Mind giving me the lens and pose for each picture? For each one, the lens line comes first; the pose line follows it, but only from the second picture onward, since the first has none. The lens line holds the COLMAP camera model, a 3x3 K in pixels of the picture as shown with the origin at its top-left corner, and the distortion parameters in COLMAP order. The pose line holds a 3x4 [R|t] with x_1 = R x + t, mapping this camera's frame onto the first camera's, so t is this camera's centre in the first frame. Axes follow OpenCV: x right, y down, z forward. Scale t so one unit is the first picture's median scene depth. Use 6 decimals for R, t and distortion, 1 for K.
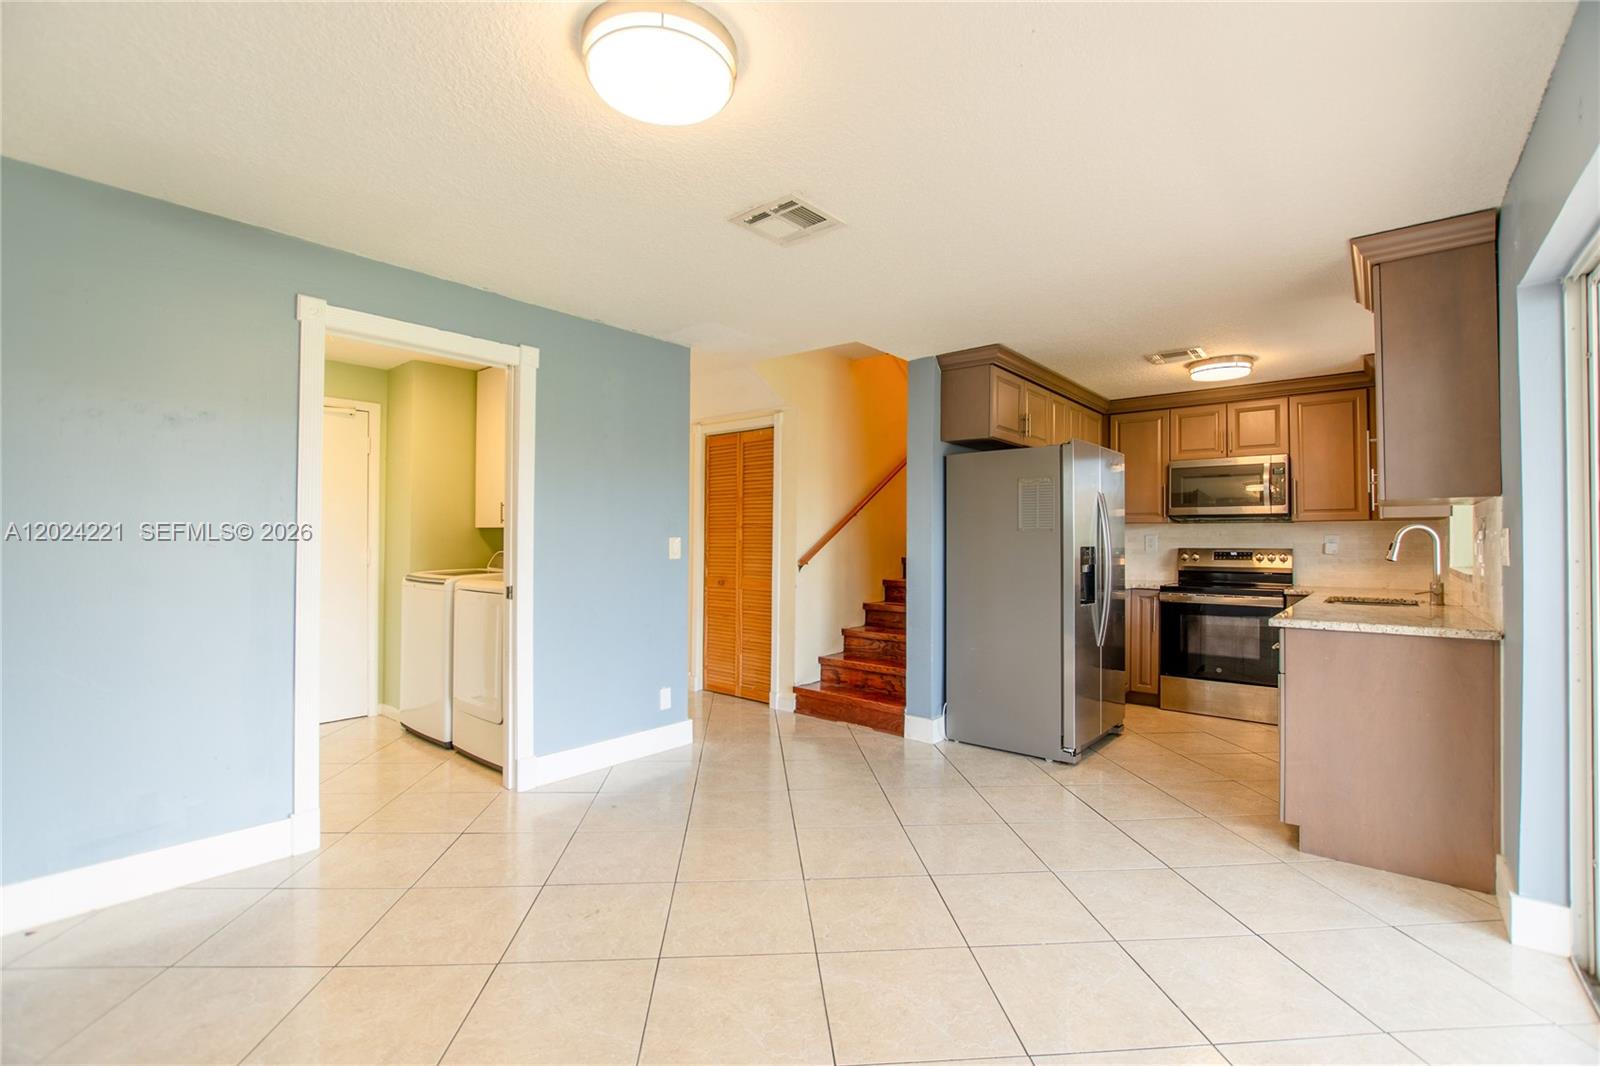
lens RADIAL K [[703.6, 0, 789.5], [0, 703.6, 528.2], [0, 0, 1]] dist [-0.024971, 0.000194]
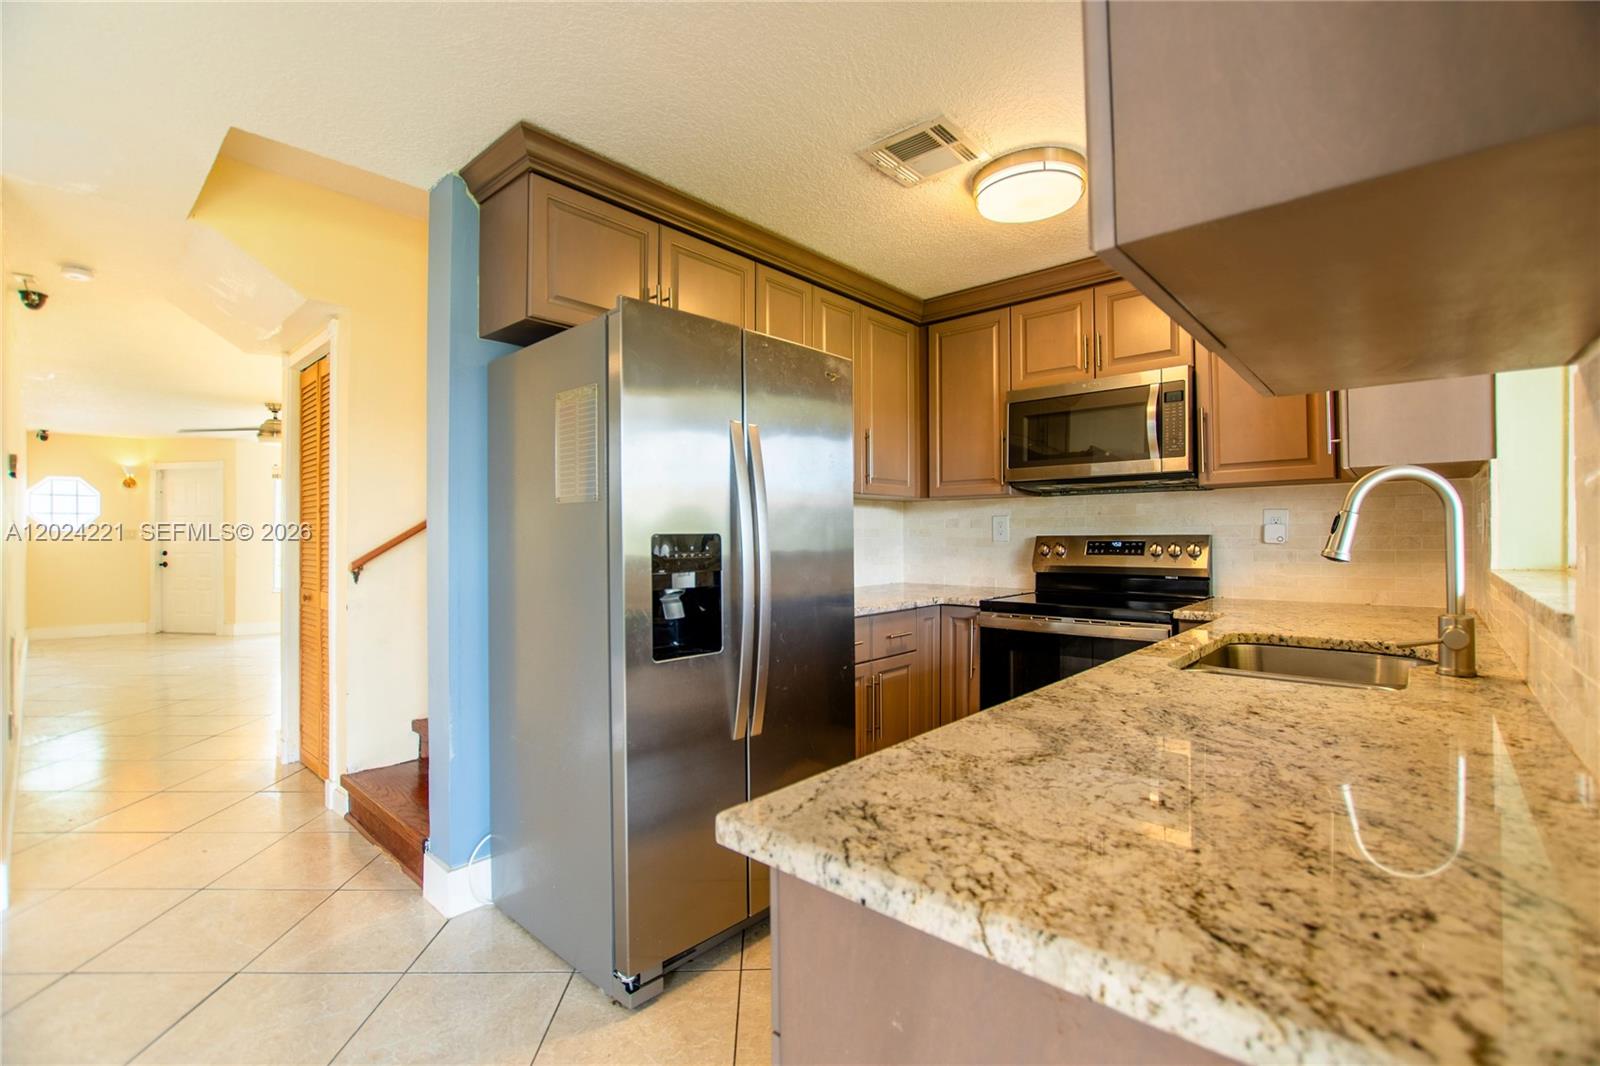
lens RADIAL K [[703.6, 0, 794.2], [0, 703.6, 524.9], [0, 0, 1]] dist [-0.024971, 0.000194]
pose [[0.999504, -0.012146, -0.029045, 0.416226], [0.012233, 0.999921, 0.002821, 0.016204], [0.029008, -0.003175, 0.999574, 0.432499]]
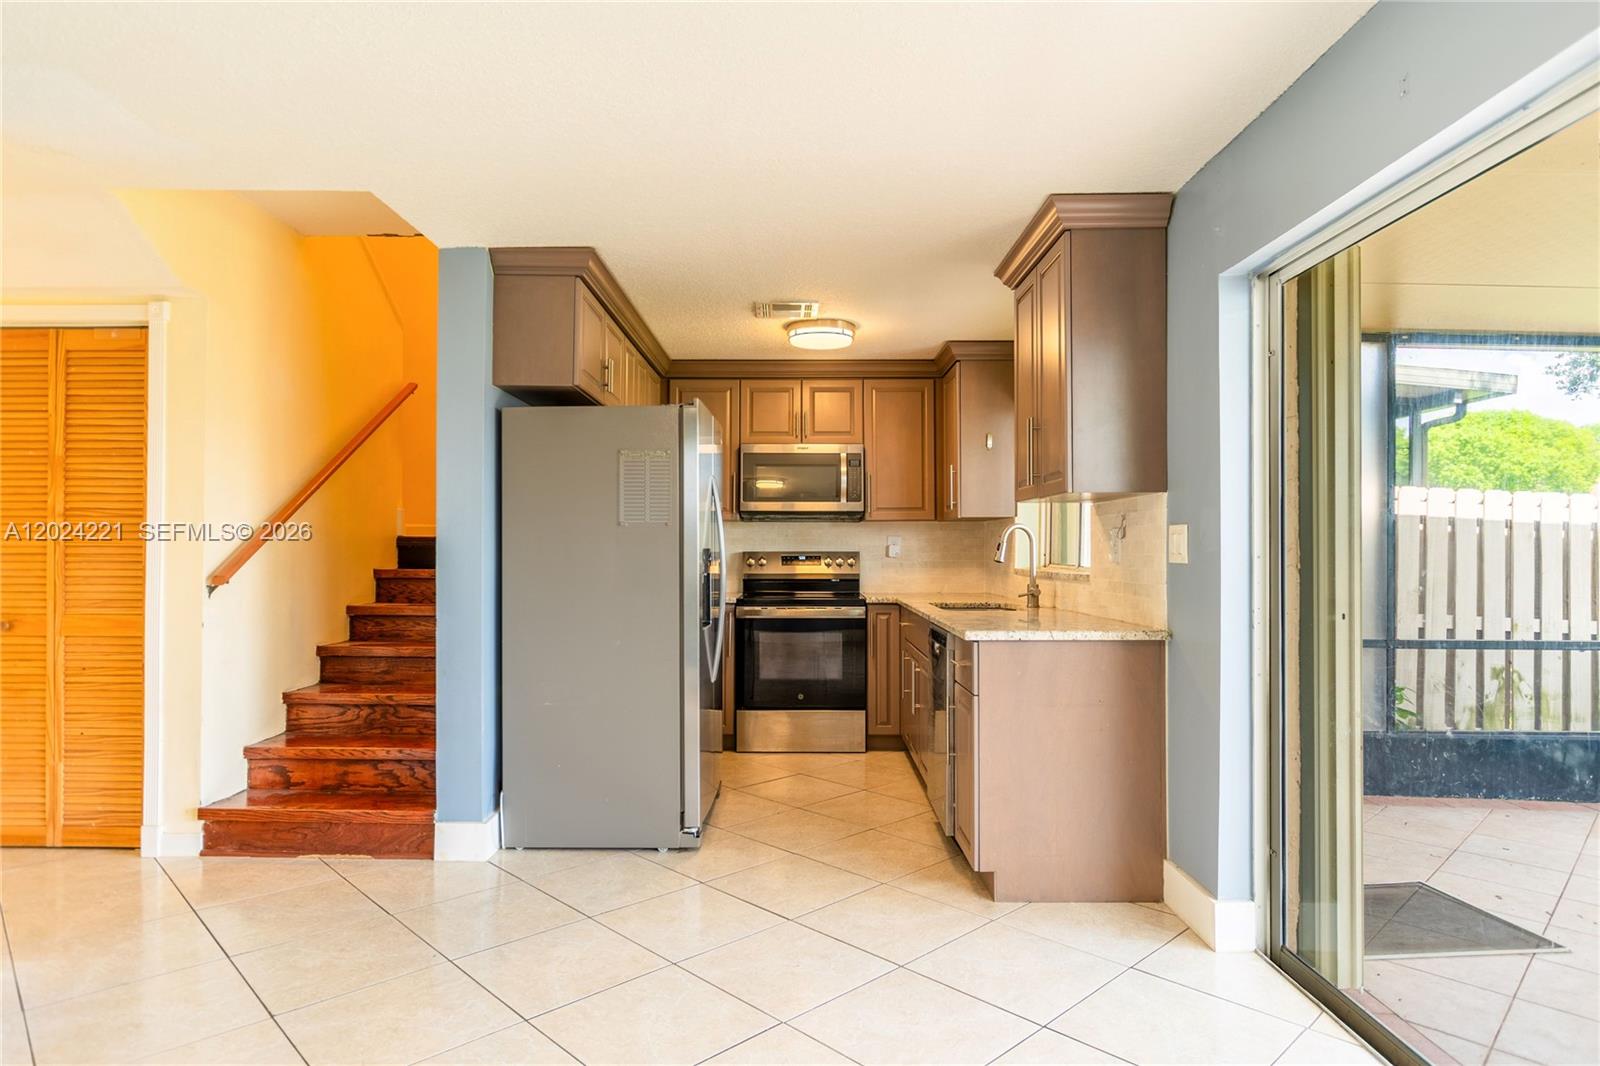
lens RADIAL K [[911.4, 0, 788.8], [0, 911.4, 543.9], [0, 0, 1]] dist [-0.004914, -0.001559]
pose [[0.764232, 0.000377, 0.644941, -0.102095], [-0.008871, 0.999911, 0.009928, 0.009457], [-0.644880, -0.013309, 0.764168, 0.174267]]
